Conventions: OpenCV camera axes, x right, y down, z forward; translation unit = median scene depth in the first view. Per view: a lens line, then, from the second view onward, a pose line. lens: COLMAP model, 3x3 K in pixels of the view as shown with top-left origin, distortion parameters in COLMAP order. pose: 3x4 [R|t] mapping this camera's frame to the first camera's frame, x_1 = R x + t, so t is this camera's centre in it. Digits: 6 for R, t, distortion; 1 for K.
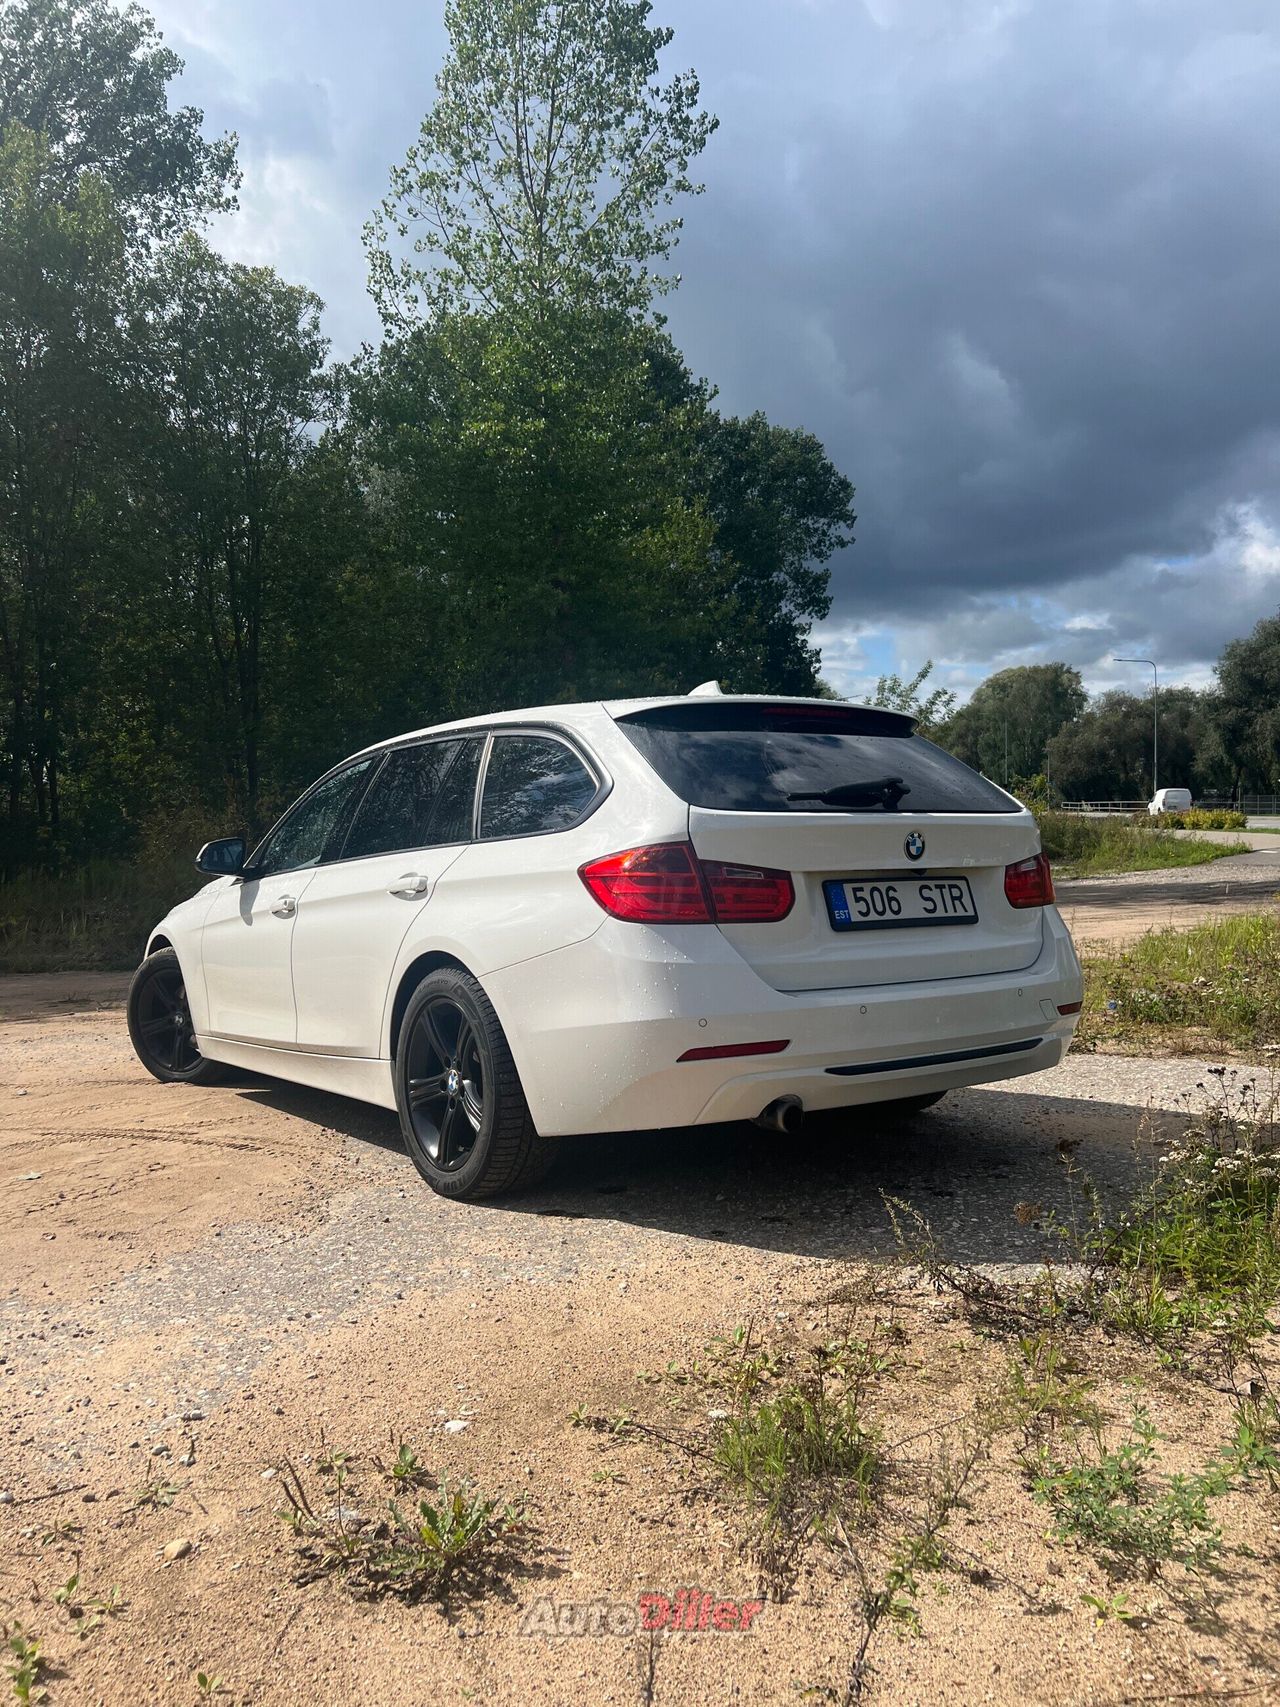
lens RADIAL K [[1351.8, 0, 640.0], [0, 1351.8, 853.5], [0, 0, 1]] dist [0.009034, 0.002923]
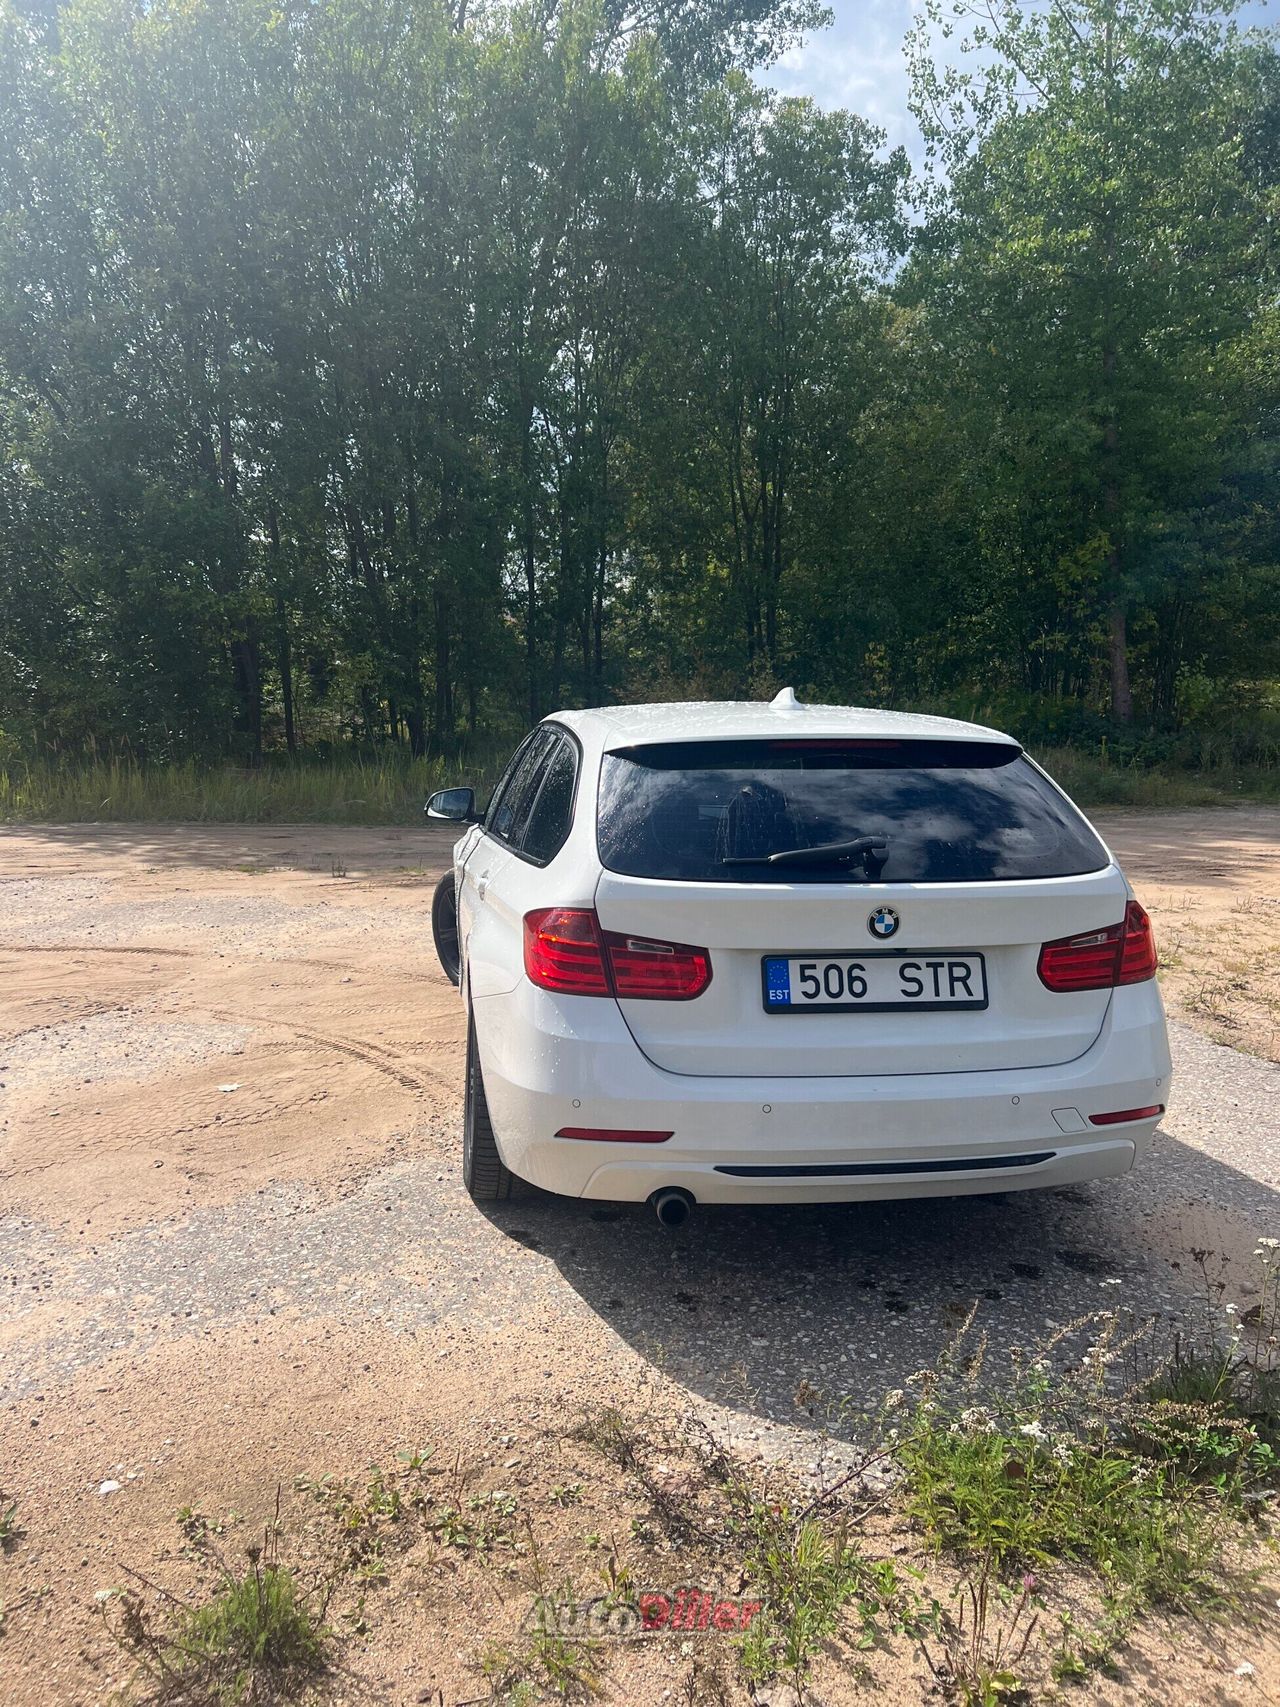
lens RADIAL K [[1351.8, 0, 640.0], [0, 1351.8, 853.5], [0, 0, 1]] dist [0.009034, 0.002923]
pose [[0.890129, 0.088888, -0.446955, 0.471410], [-0.025857, 0.989064, 0.145205, -0.180772], [0.454974, -0.117695, 0.882693, 0.175041]]
